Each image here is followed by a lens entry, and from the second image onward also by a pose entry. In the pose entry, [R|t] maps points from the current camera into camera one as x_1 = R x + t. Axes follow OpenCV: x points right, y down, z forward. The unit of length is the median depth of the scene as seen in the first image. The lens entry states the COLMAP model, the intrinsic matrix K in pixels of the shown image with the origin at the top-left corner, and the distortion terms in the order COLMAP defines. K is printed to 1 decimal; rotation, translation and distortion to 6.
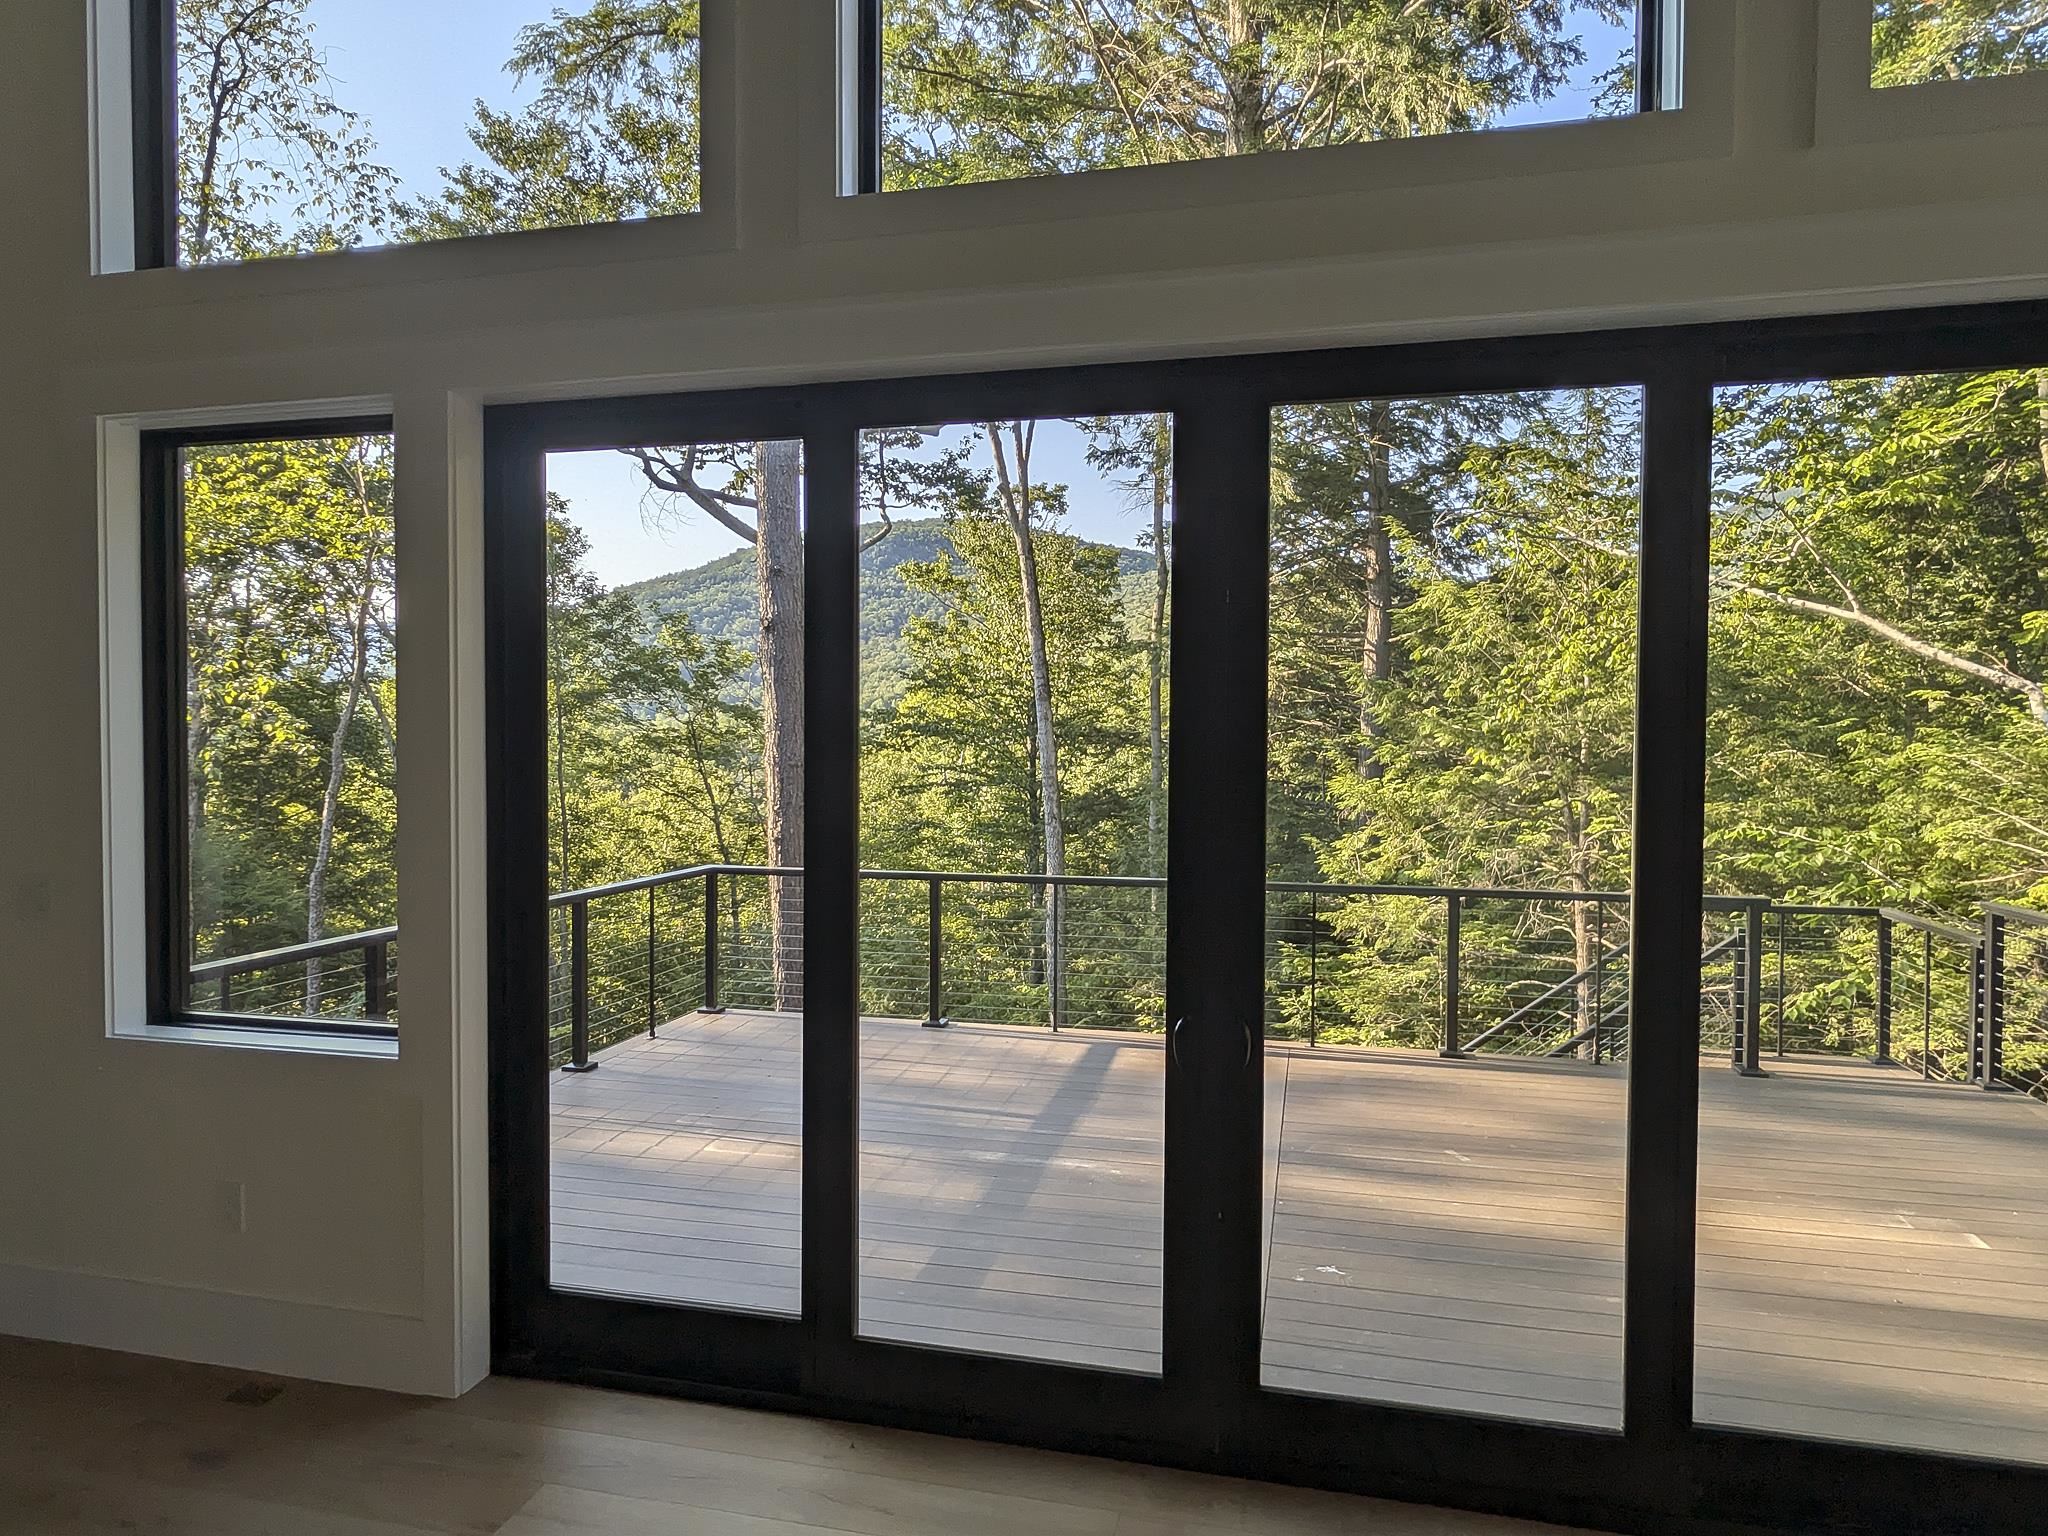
lens RADIAL K [[1250.7, 0, 1024.0], [0, 1250.7, 768.0], [0, 0, 1]] dist [-0.001745, -0.000111]
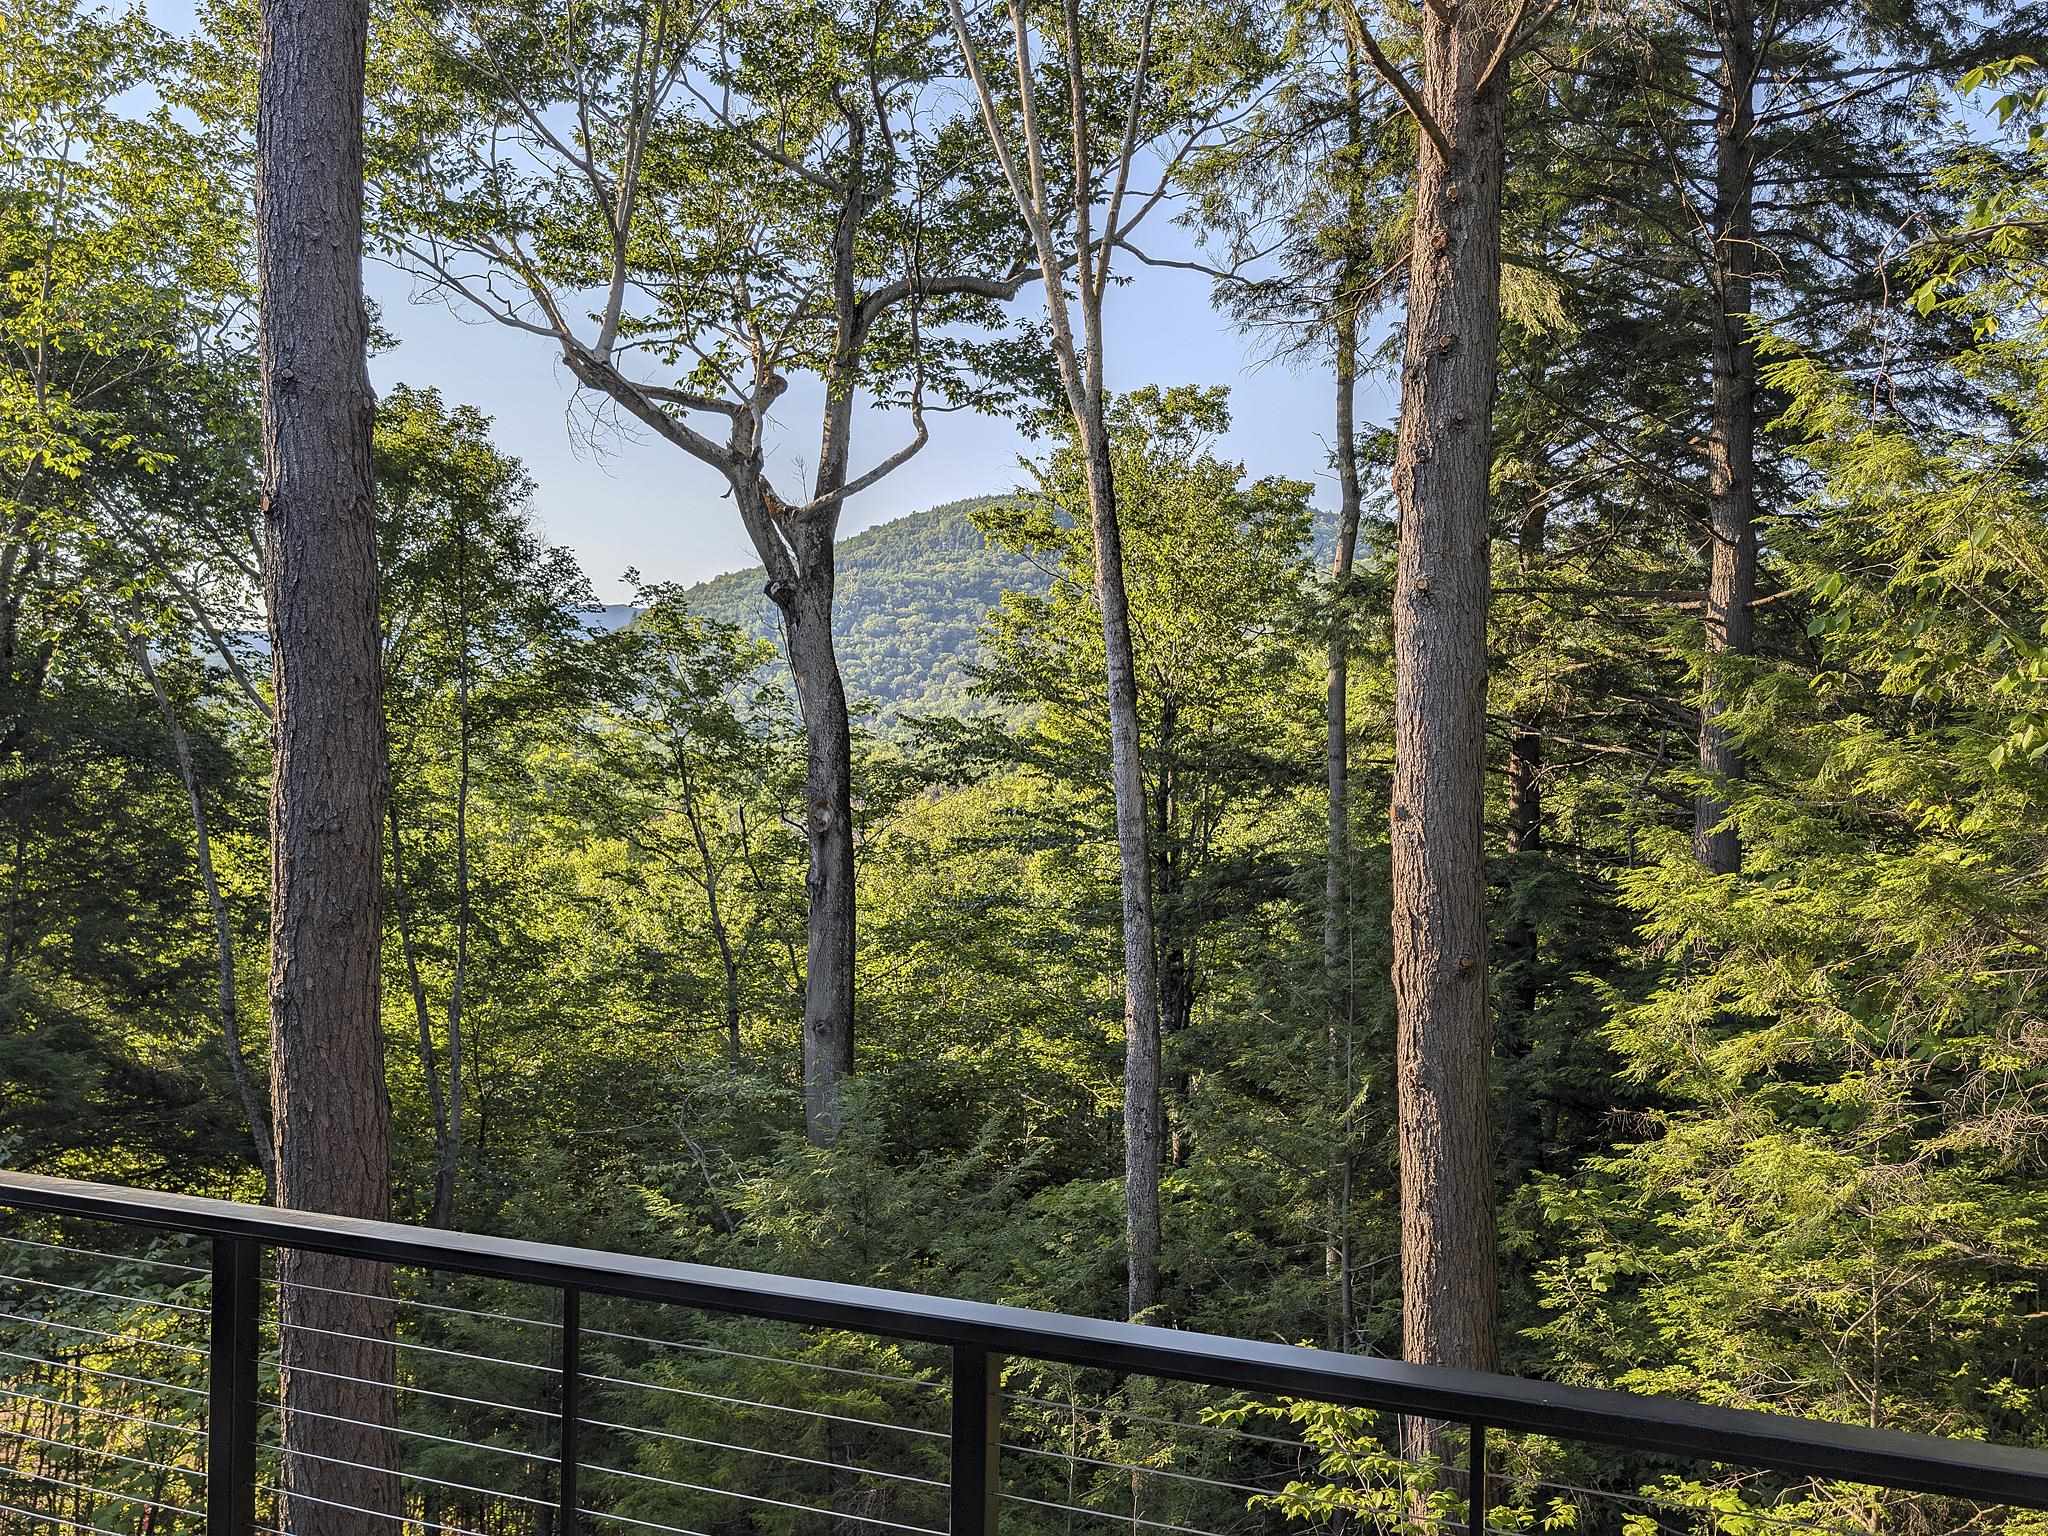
lens RADIAL K [[1636.0, 0, 1024.0], [0, 1636.0, 768.0], [0, 0, 1]] dist [0.099098, -0.003414]
pose [[0.992277, 0.008012, -0.123779, 0.045043], [-0.010961, 0.999672, -0.023159, -0.004993], [0.123553, 0.024337, 0.992040, 0.163623]]
